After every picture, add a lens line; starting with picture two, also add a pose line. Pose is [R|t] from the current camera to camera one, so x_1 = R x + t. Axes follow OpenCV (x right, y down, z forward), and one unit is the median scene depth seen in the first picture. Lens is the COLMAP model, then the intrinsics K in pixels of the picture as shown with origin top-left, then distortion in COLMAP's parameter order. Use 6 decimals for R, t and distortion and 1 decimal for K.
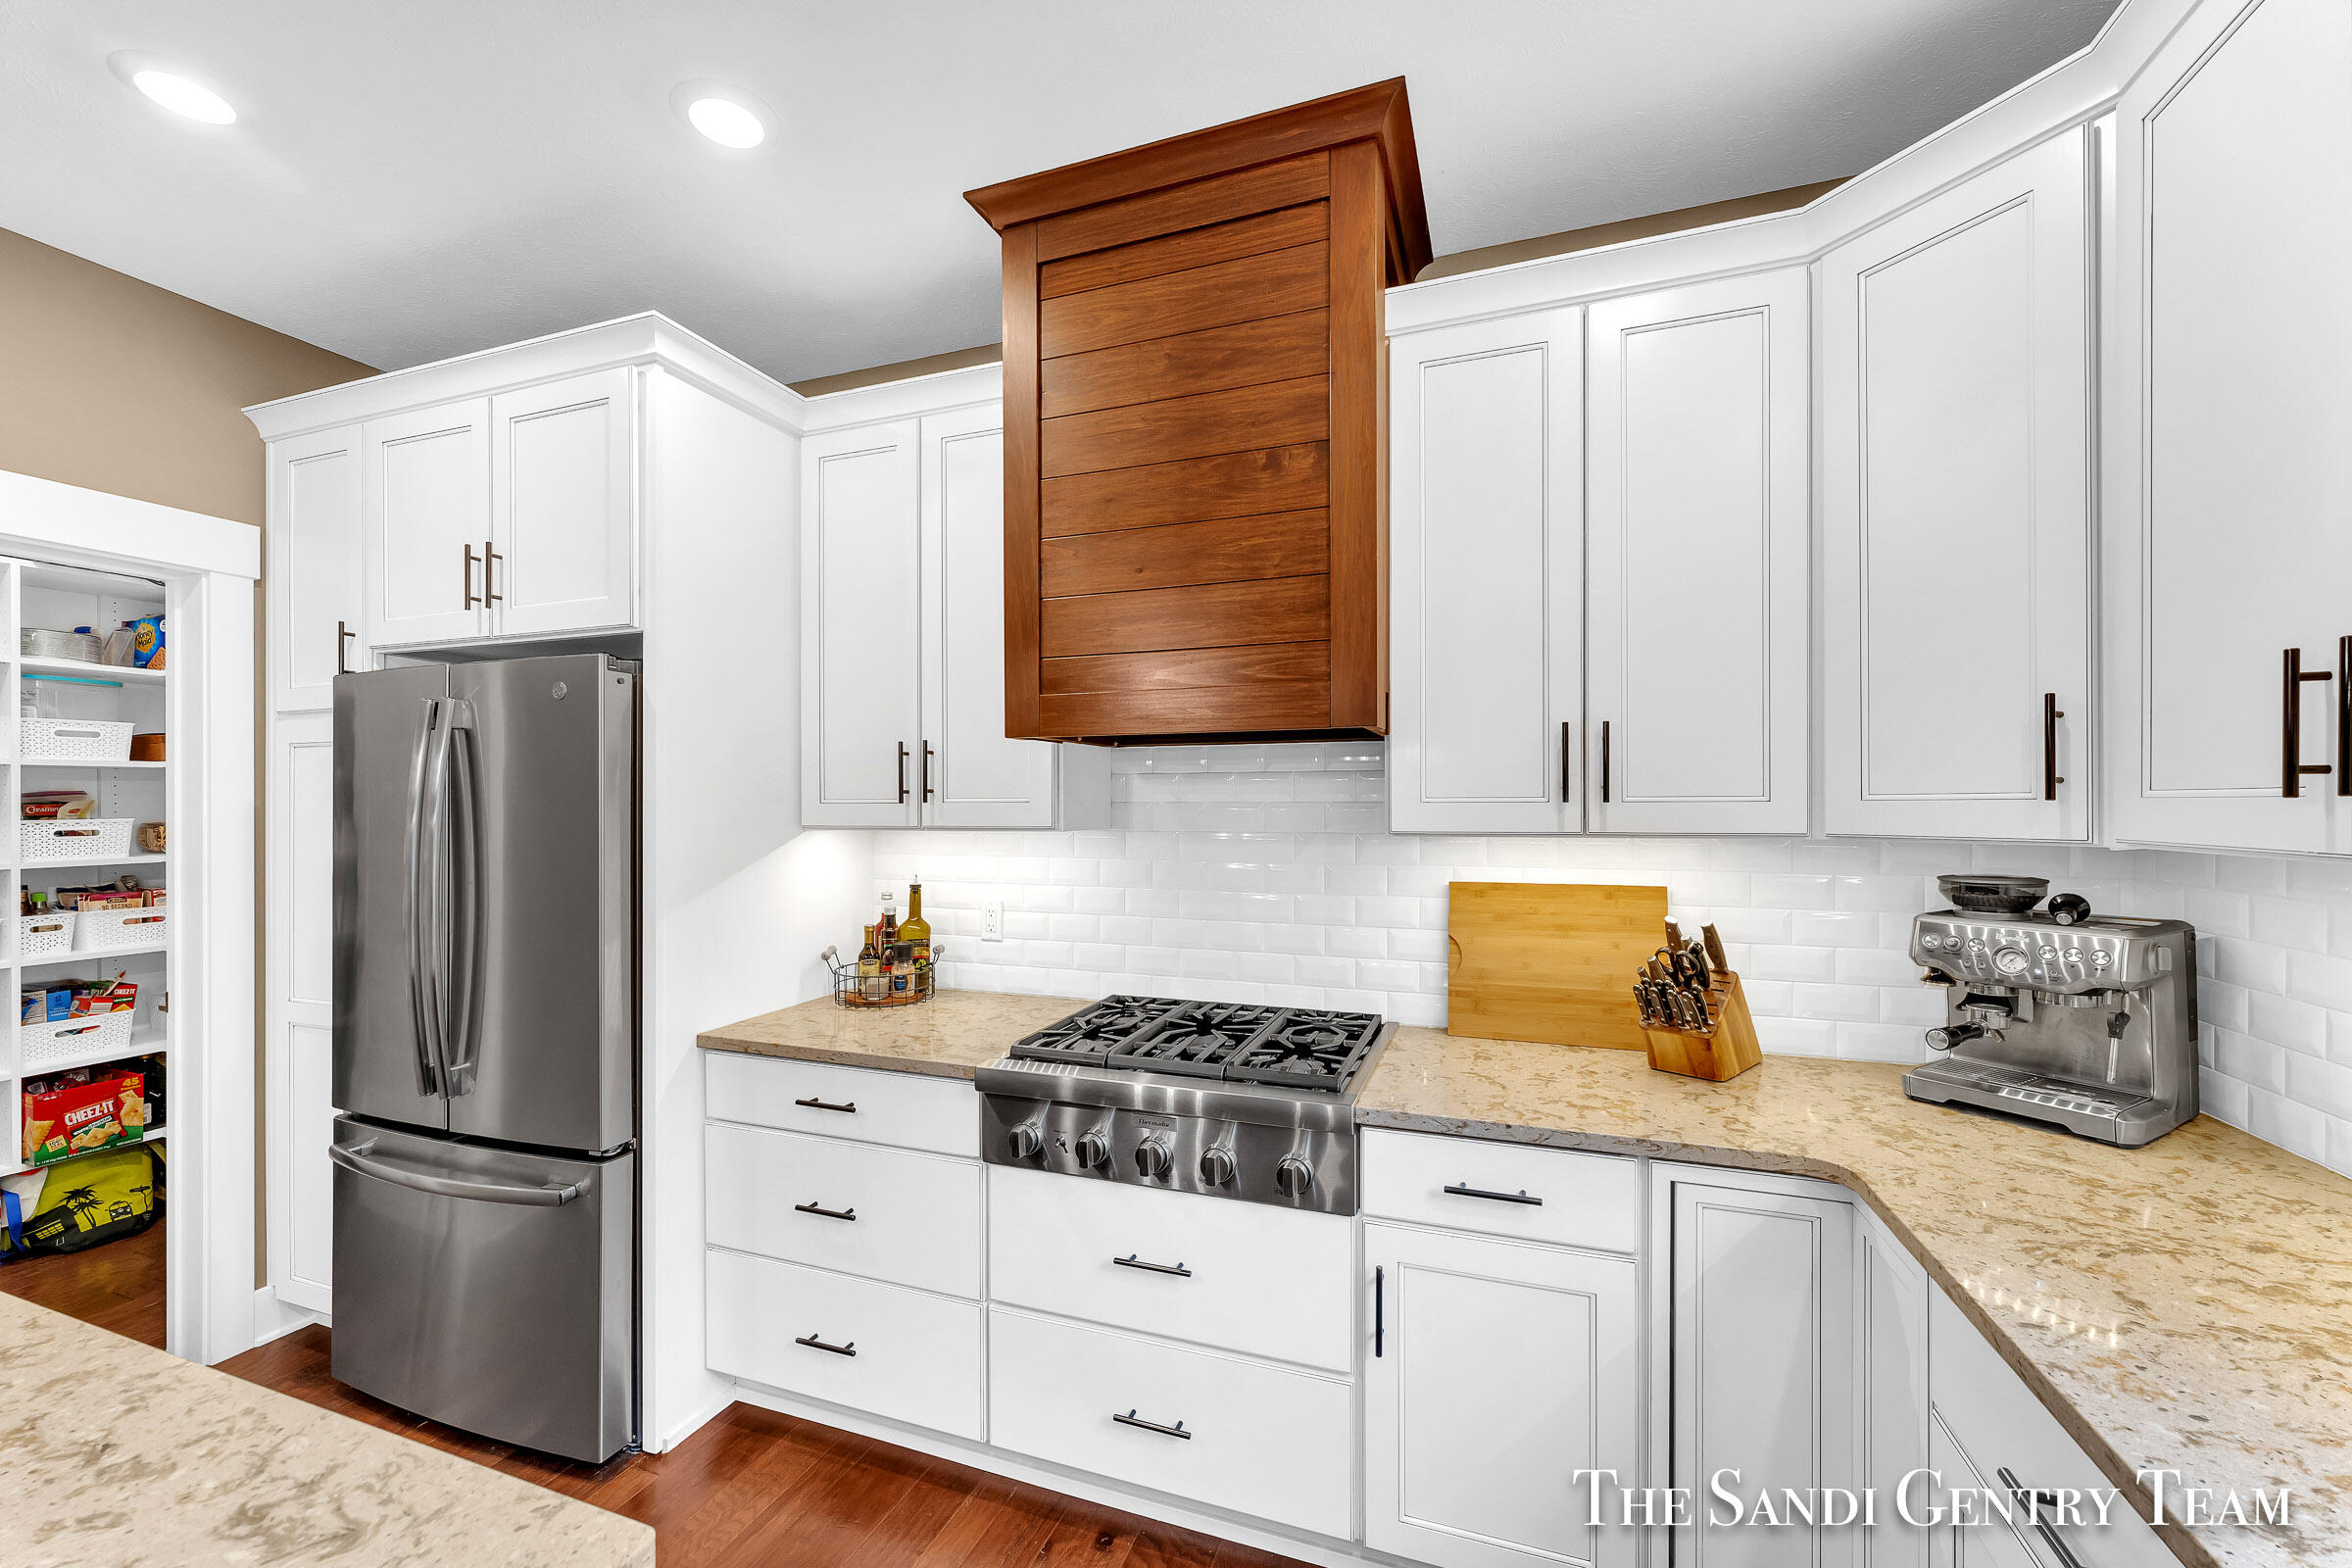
lens RADIAL K [[917.3, 0, 1175.6], [0, 917.3, 810.0], [0, 0, 1]] dist [-0.000573, -0.000144]
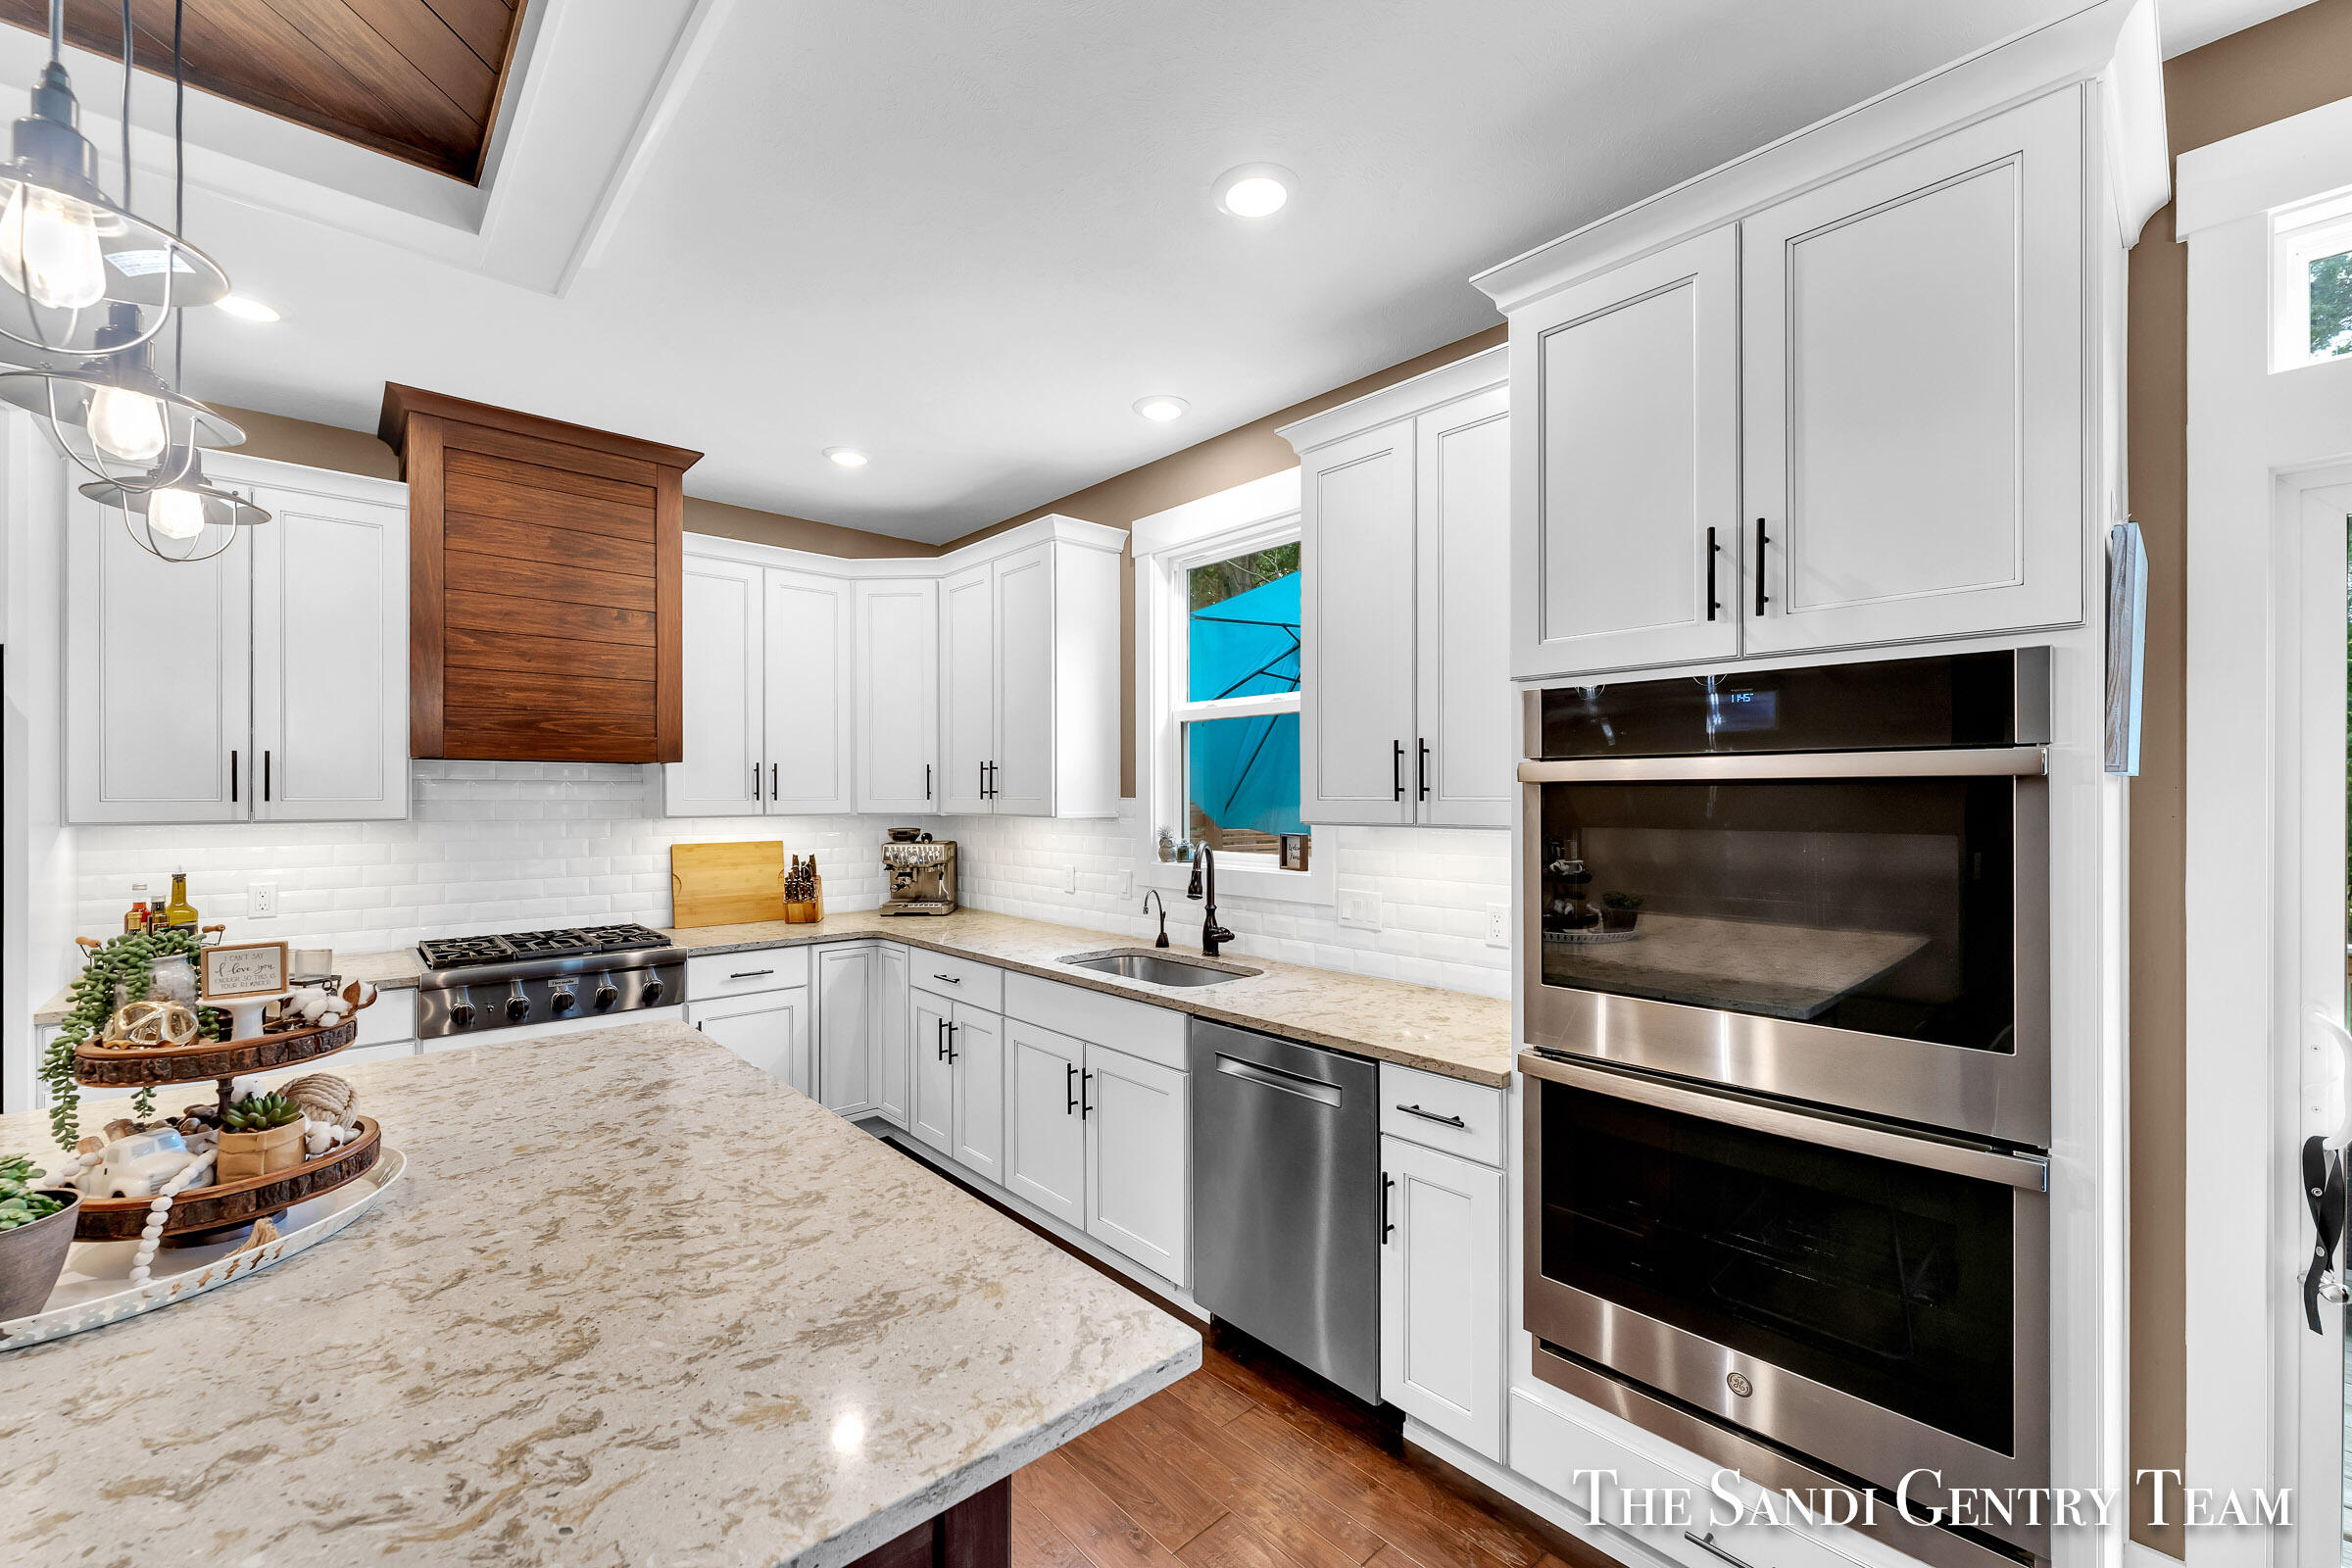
lens RADIAL K [[956.3, 0, 1173.9], [0, 956.3, 796.5], [0, 0, 1]] dist [-0.000359, -0.000008]
pose [[0.463783, -0.000859, 0.885948, -1.097051], [0.003533, 0.999993, -0.000880, -0.011134], [-0.885942, 0.003538, 0.463783, -0.887158]]
